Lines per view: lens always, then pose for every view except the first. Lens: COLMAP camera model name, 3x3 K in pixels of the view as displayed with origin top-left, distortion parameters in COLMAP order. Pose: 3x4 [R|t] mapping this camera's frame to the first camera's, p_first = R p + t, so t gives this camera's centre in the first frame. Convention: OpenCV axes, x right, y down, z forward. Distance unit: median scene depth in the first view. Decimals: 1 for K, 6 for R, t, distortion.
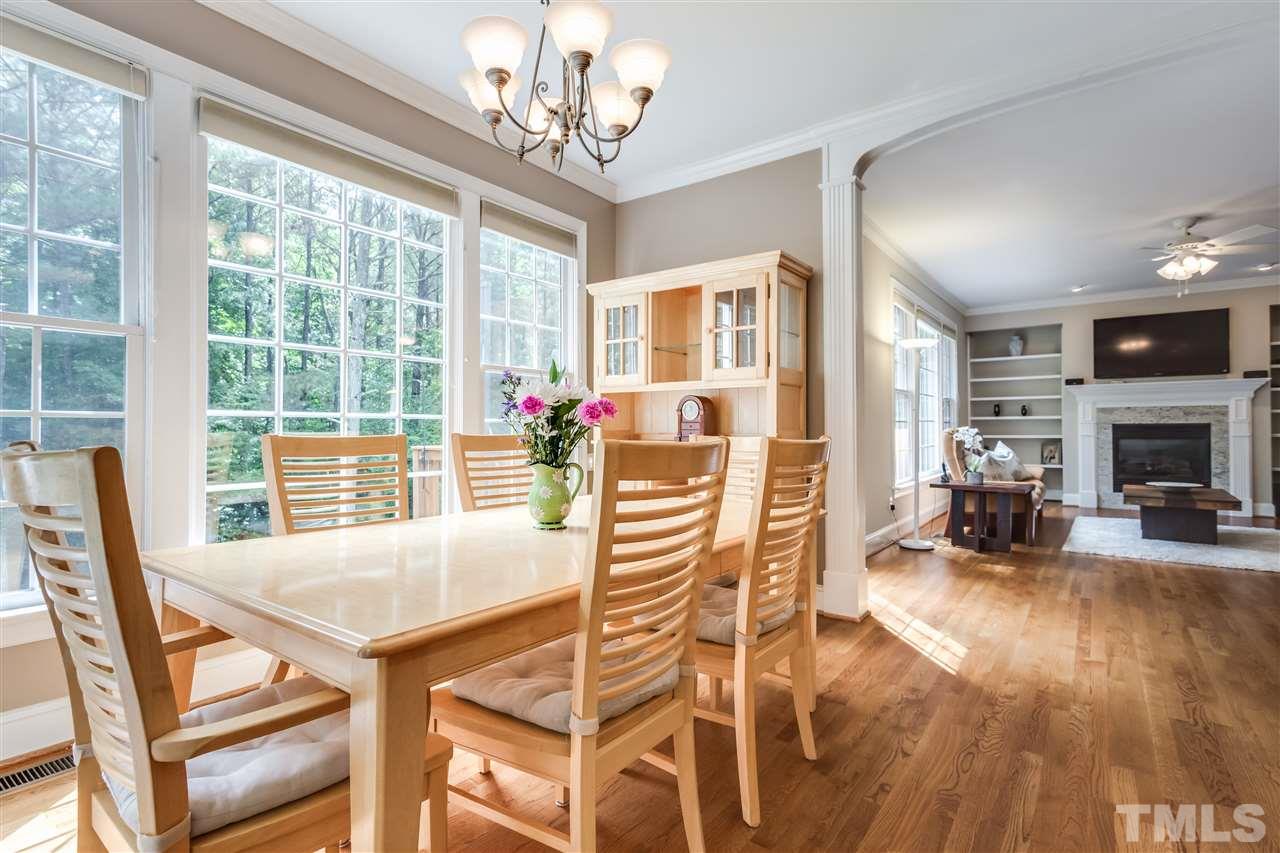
lens RADIAL K [[618.1, 0, 640.0], [0, 618.1, 426.5], [0, 0, 1]] dist [0.005043, -0.000039]
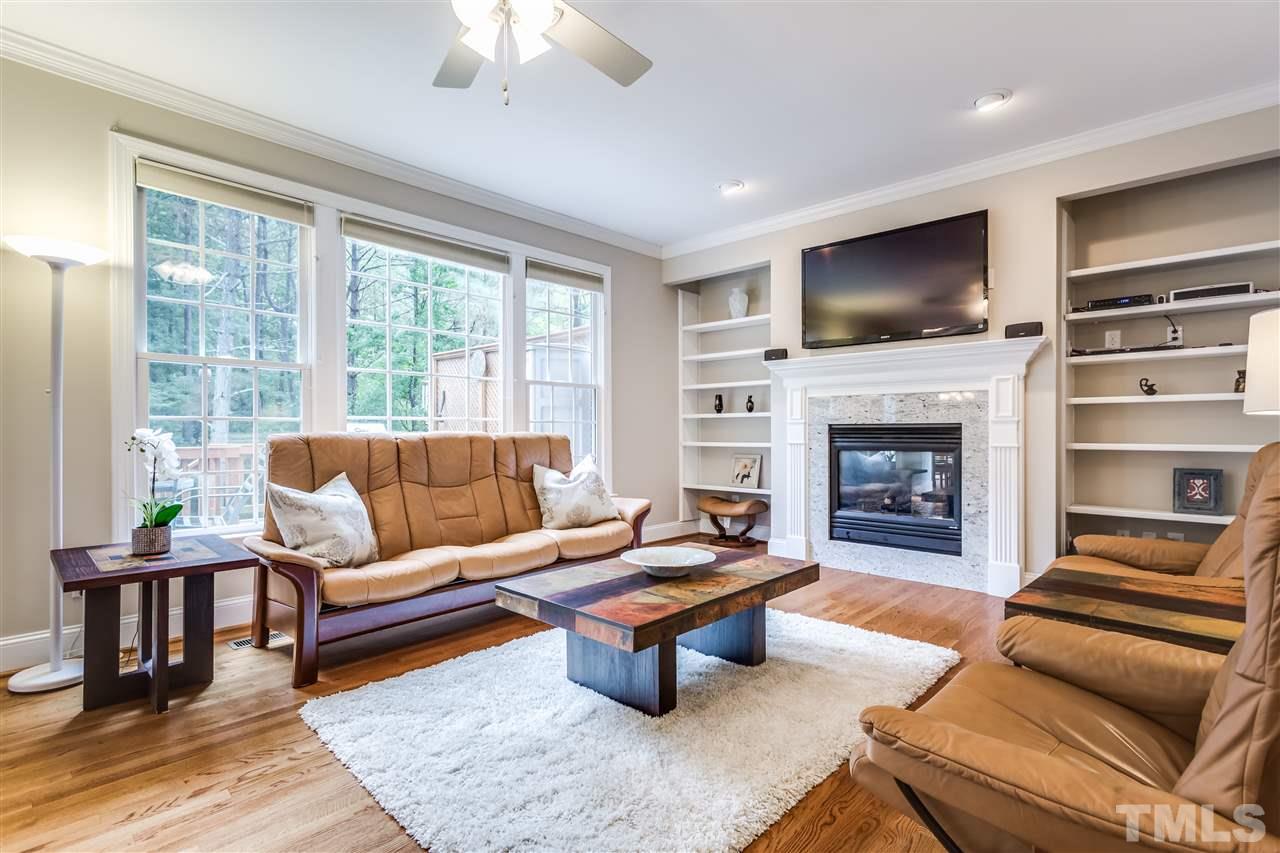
lens RADIAL K [[618.1, 0, 640.0], [0, 618.1, 426.5], [0, 0, 1]] dist [0.005043, -0.000039]
pose [[0.992294, 0.002588, -0.123875, 0.659784], [-0.002844, 0.999994, -0.001894, -0.000456], [0.123870, 0.002232, 0.992296, 0.393550]]
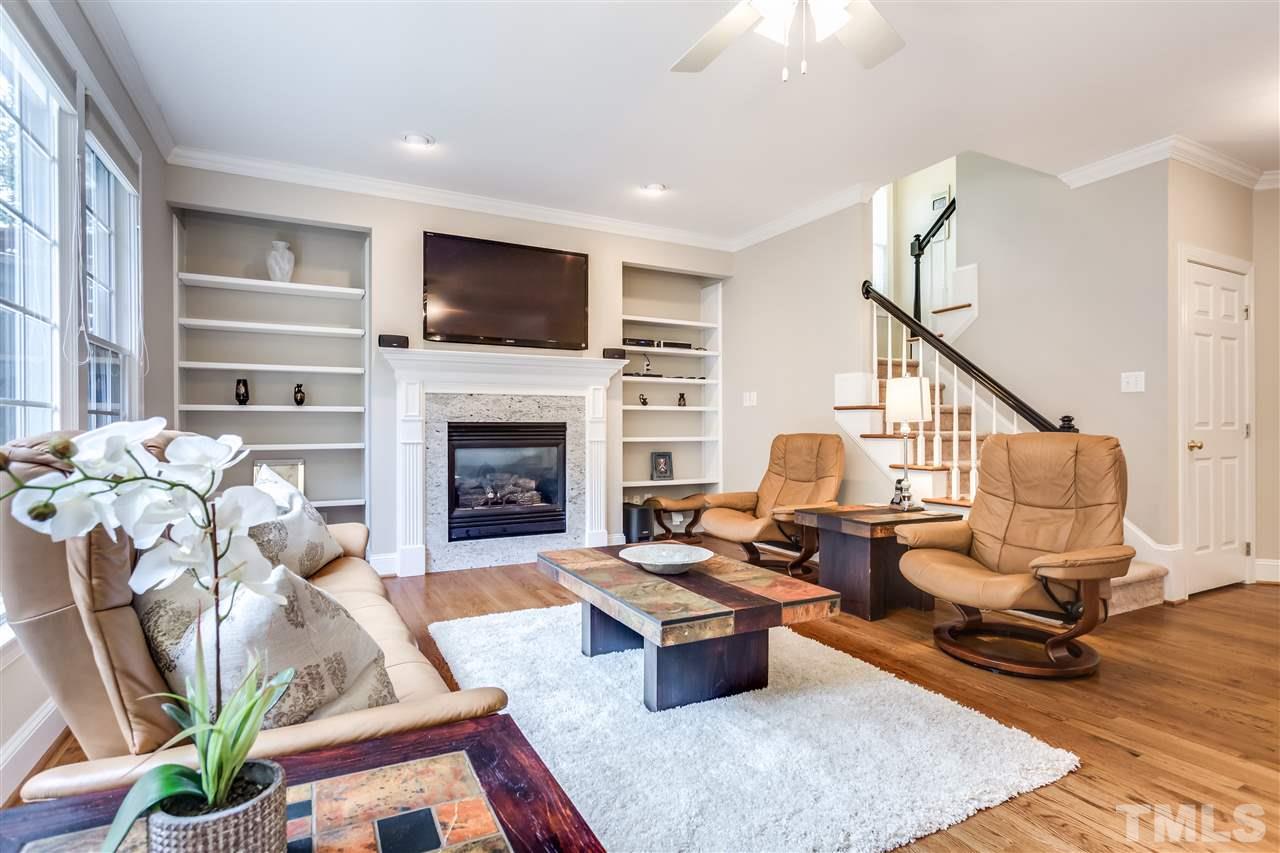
lens RADIAL K [[640.9, 0, 631.1], [0, 640.9, 425.3], [0, 0, 1]] dist [0.001398, -0.000221]
pose [[0.448644, 0.007291, 0.893681, 0.313237], [-0.004575, 0.999972, -0.005862, 0.001343], [-0.893699, -0.001459, 0.448664, 0.588415]]
